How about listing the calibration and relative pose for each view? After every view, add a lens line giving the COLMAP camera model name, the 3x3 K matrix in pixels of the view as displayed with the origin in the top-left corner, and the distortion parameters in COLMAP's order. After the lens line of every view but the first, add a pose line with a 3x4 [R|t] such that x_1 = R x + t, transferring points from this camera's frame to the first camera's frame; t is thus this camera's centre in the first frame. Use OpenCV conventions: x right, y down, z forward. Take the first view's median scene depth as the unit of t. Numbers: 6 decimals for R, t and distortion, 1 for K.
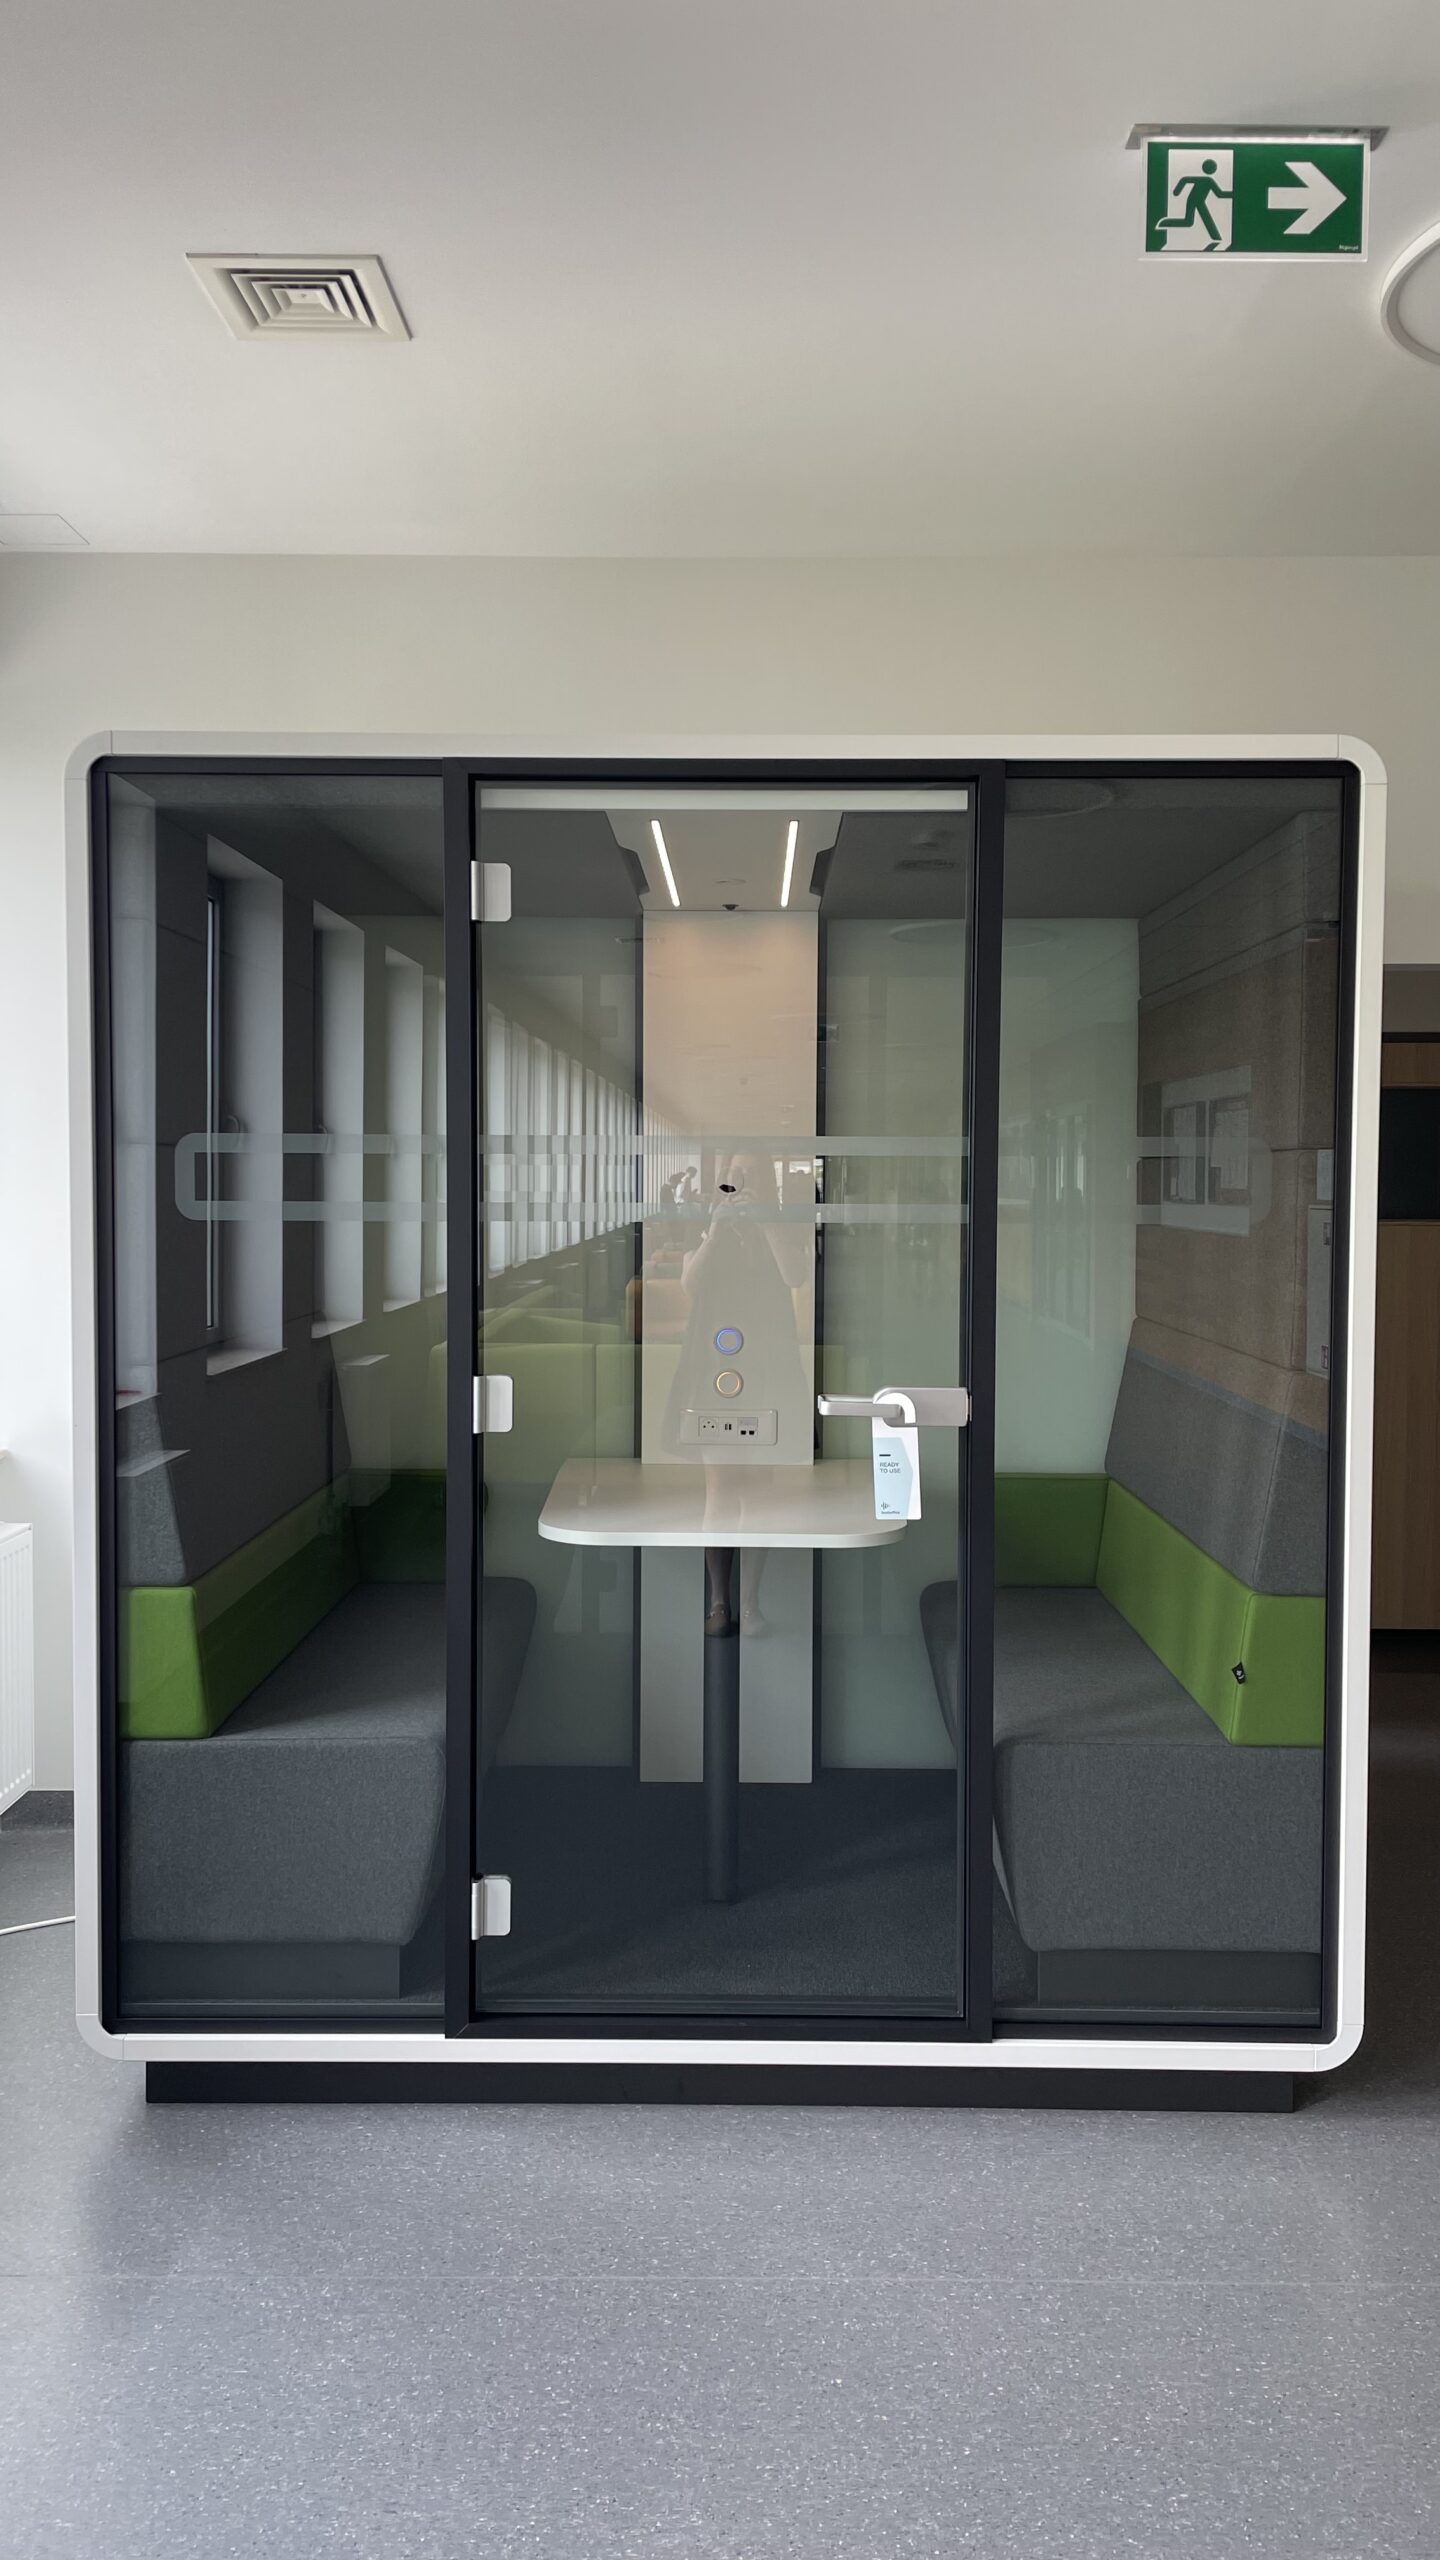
lens RADIAL K [[1947.0, 0, 725.6], [0, 1947.0, 1279.0], [0, 0, 1]] dist [-0.000408, -0.002256]
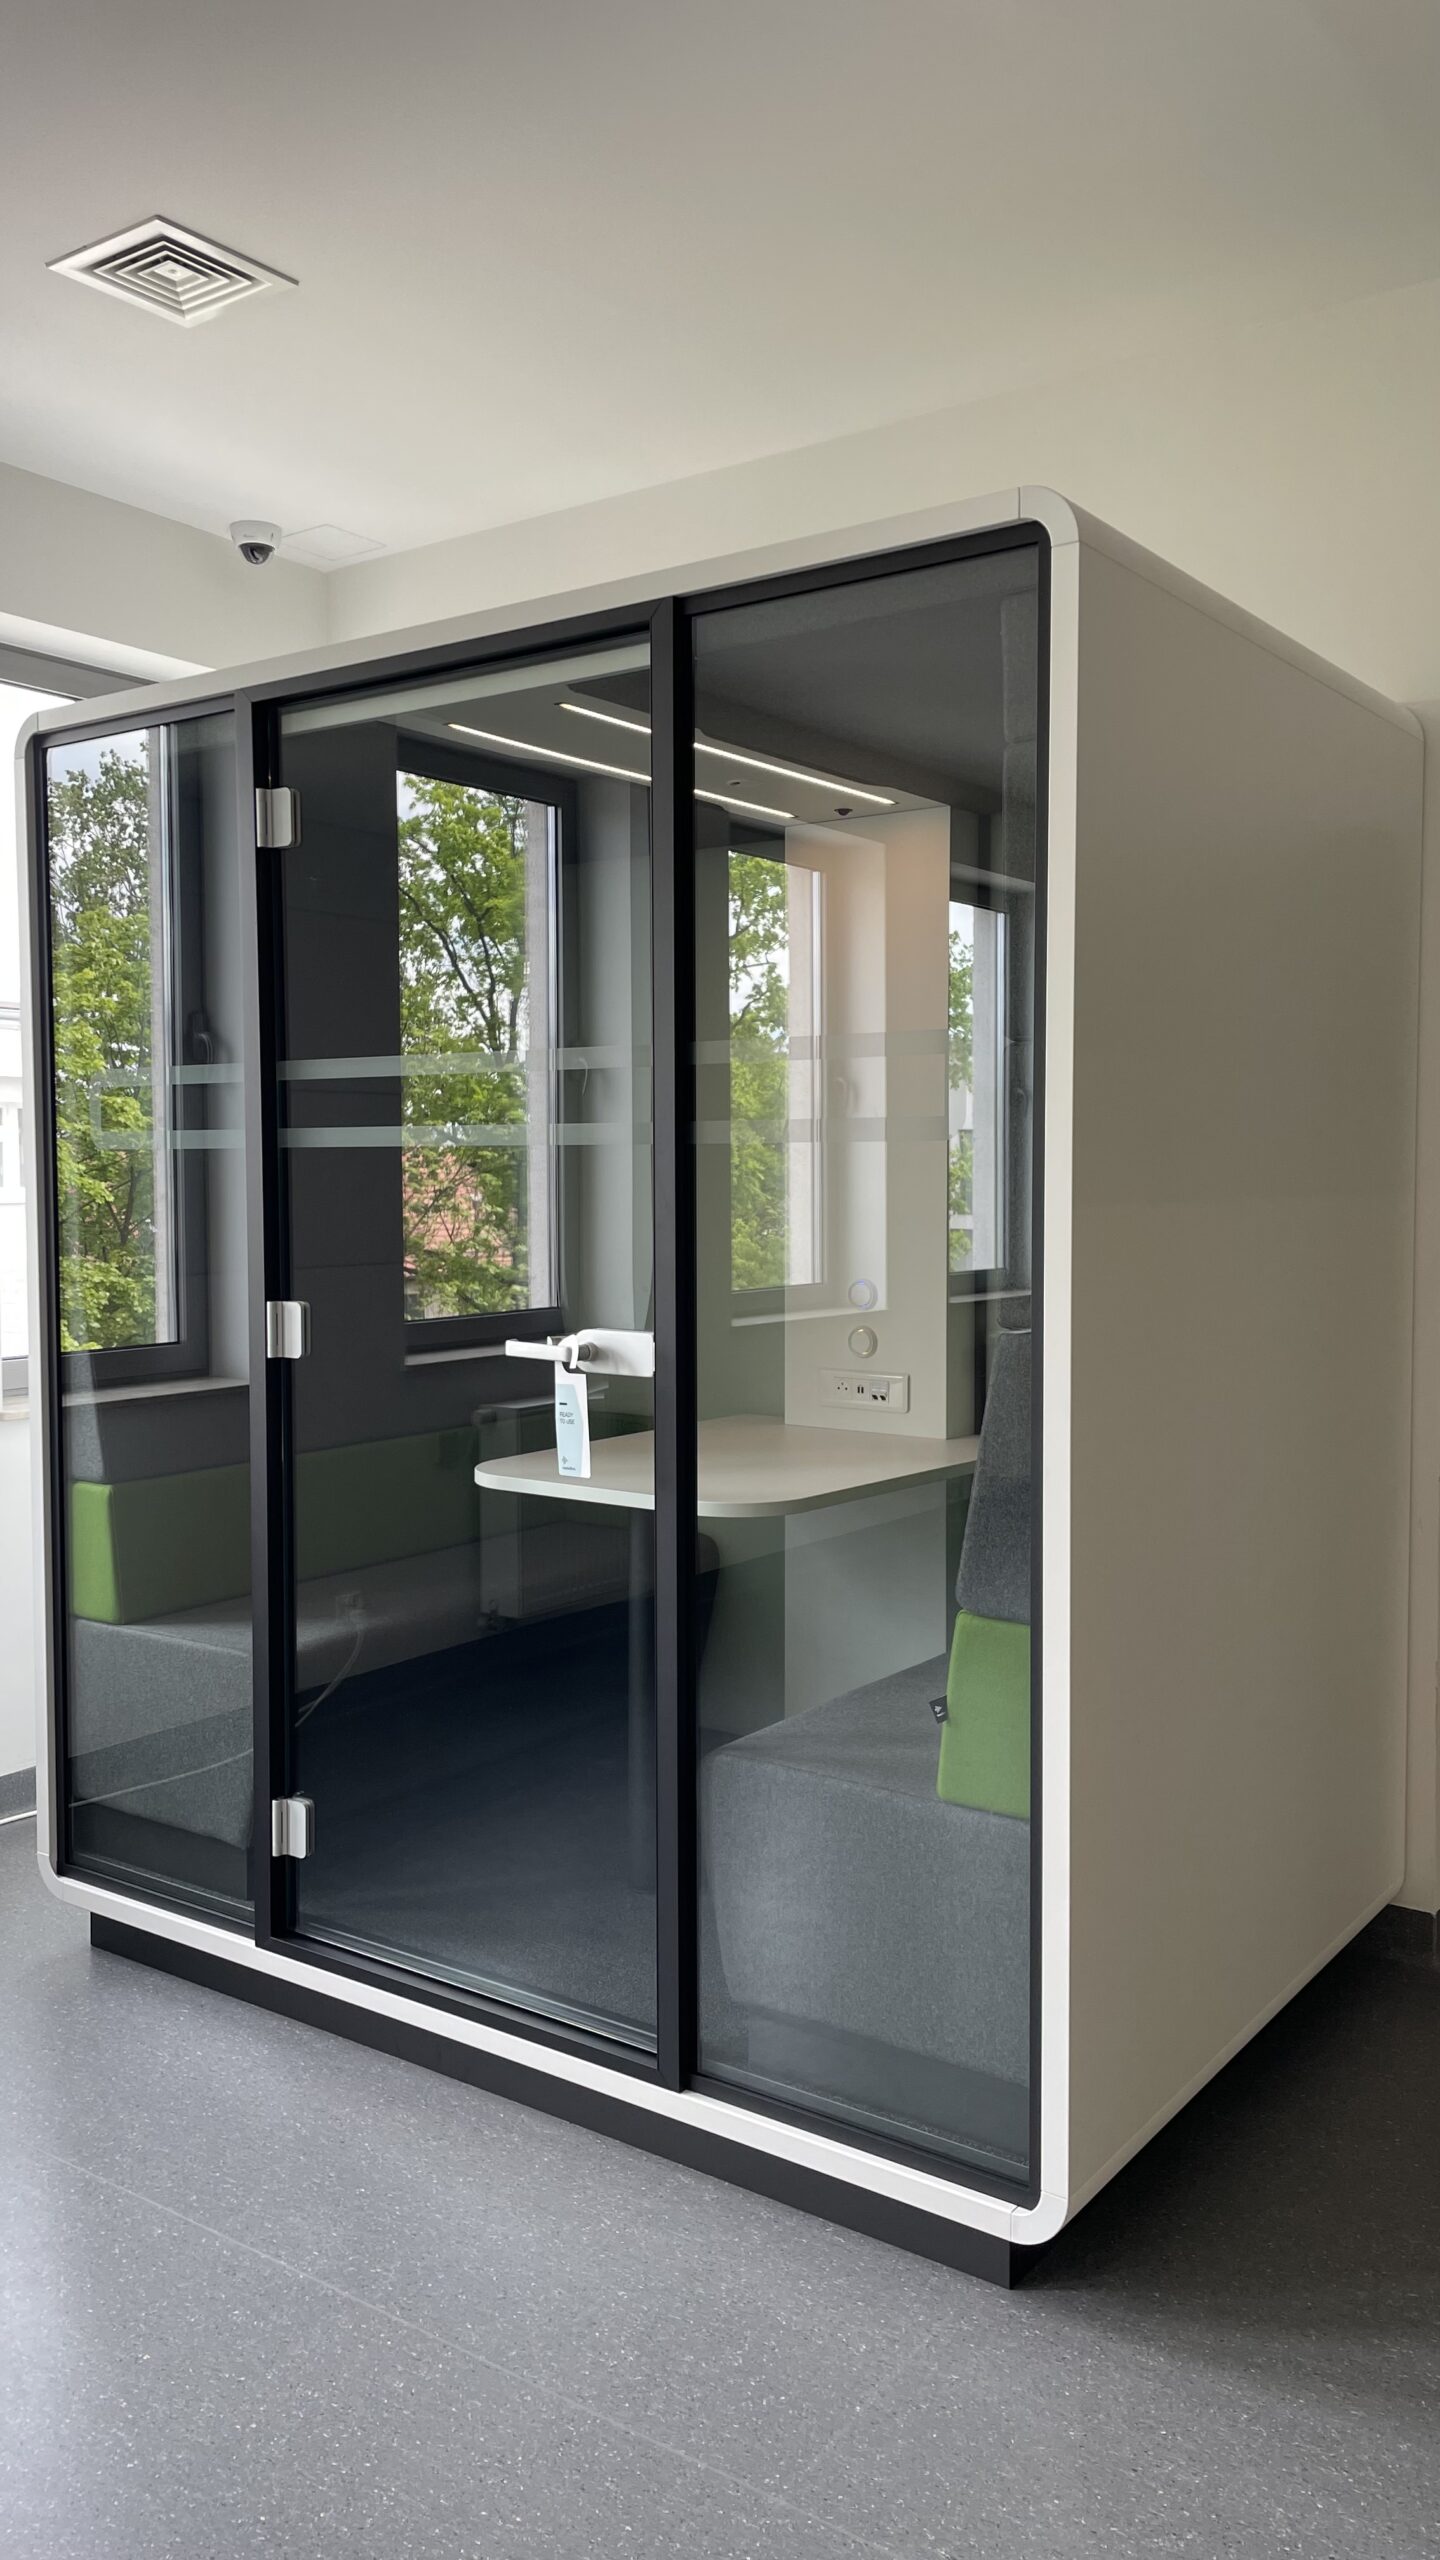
lens RADIAL K [[1947.0, 0, 726.1], [0, 1947.0, 1276.8], [0, 0, 1]] dist [-0.000408, -0.002256]
pose [[0.823655, 0.029018, -0.566349, 0.627170], [-0.027623, 0.999557, 0.011042, 0.020243], [0.566418, 0.006549, 0.824092, 0.295762]]
